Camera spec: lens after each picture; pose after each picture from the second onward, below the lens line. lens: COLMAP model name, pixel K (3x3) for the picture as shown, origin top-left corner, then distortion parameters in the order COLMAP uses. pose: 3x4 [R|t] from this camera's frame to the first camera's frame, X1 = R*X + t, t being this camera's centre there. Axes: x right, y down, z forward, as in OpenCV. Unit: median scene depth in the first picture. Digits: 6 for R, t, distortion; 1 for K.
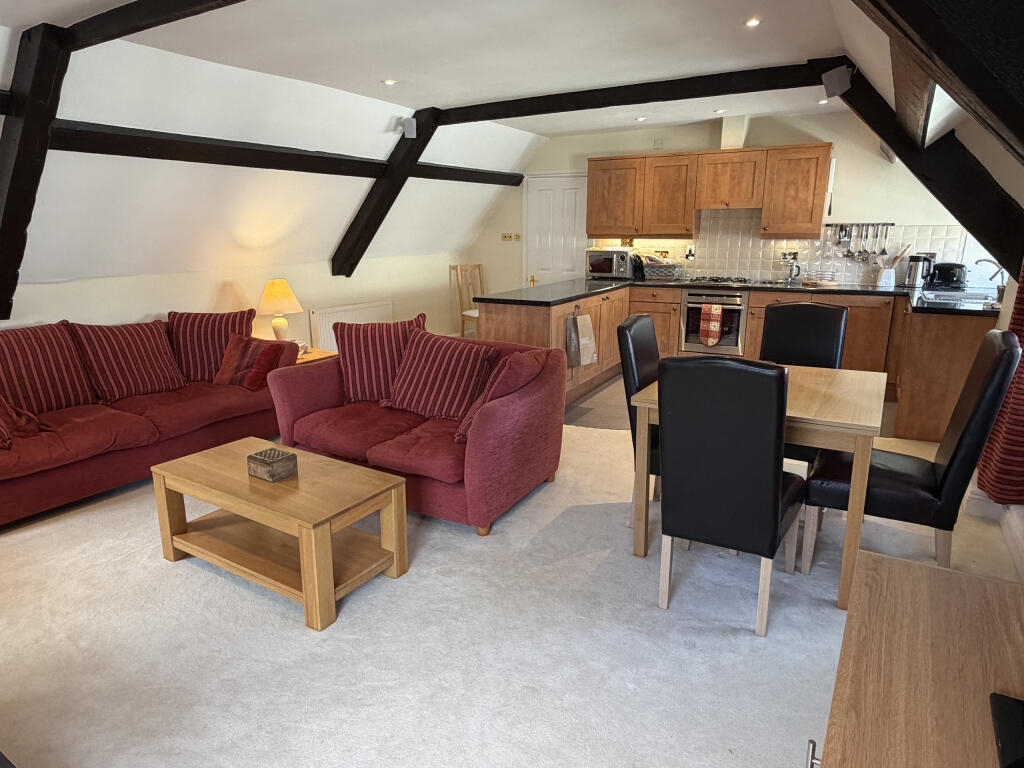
lens RADIAL K [[612.1, 0, 512.0], [0, 612.1, 384.0], [0, 0, 1]] dist [0.002095, 0.000085]
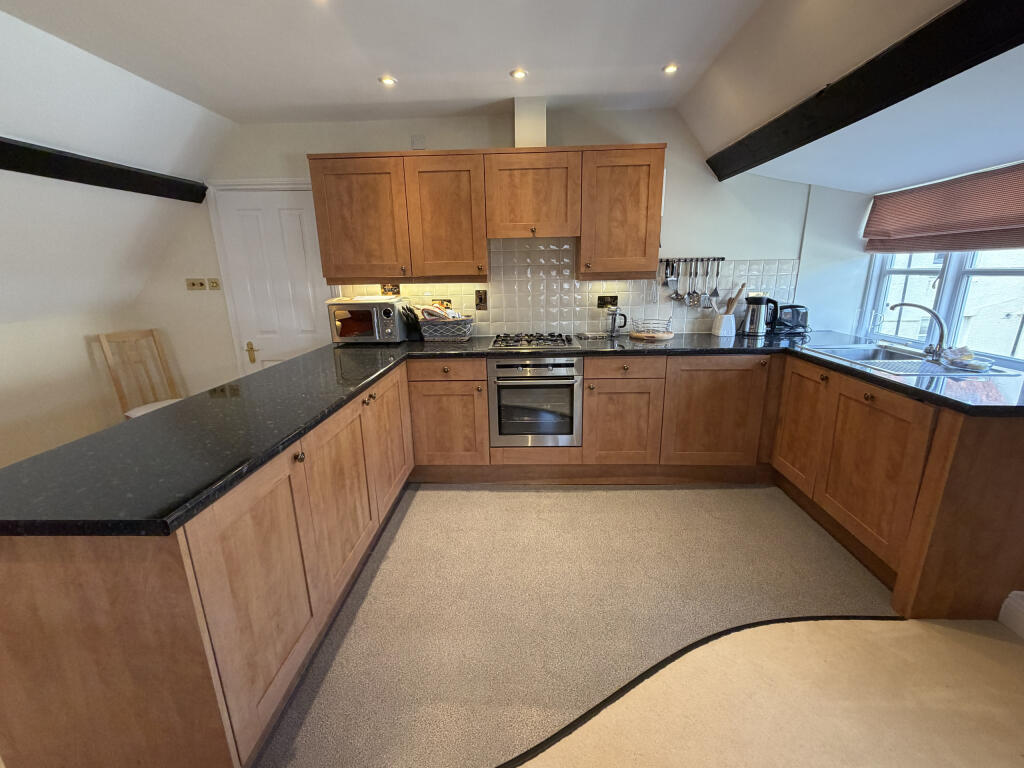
lens RADIAL K [[433.9, 0, 512.0], [0, 433.9, 384.0], [0, 0, 1]] dist [0.002097, 0.000273]
pose [[0.892225, -0.127404, 0.433246, 0.092653], [0.124463, 0.991597, 0.035280, -0.135982], [-0.434100, 0.022445, 0.900585, 0.546671]]
